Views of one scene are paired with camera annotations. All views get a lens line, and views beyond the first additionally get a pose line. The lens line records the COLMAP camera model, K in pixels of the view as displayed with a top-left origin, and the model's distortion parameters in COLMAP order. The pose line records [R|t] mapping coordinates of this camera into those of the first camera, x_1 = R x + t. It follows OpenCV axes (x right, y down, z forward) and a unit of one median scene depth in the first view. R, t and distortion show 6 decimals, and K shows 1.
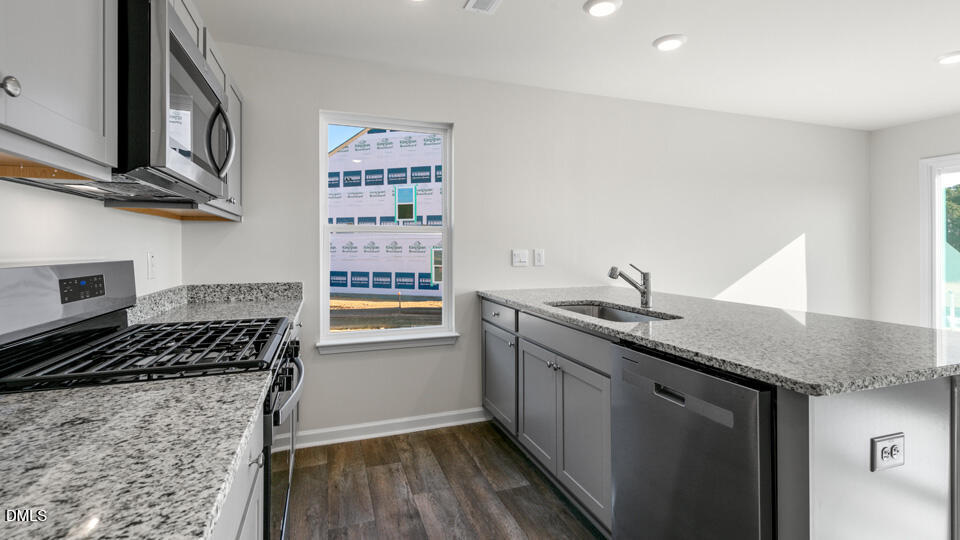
lens RADIAL K [[437.6, 0, 481.9], [0, 437.6, 245.1], [0, 0, 1]] dist [0.002268, 0.000284]
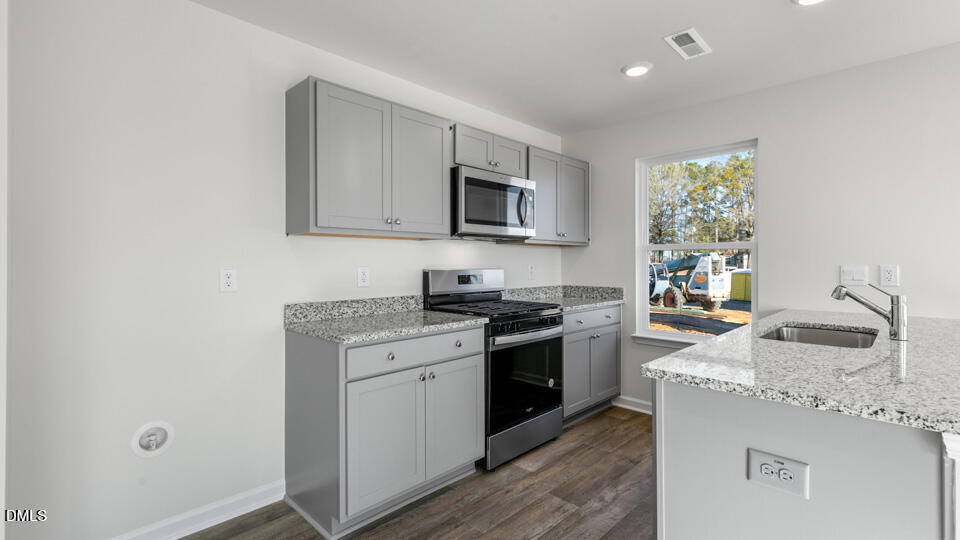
lens RADIAL K [[437.6, 0, 478.8], [0, 437.6, 266.6], [0, 0, 1]] dist [0.002268, 0.000284]
pose [[0.435178, 0.008519, -0.900304, 0.691525], [0.005669, 0.999909, 0.012202, -0.001797], [0.900327, -0.010413, 0.435090, -0.008082]]
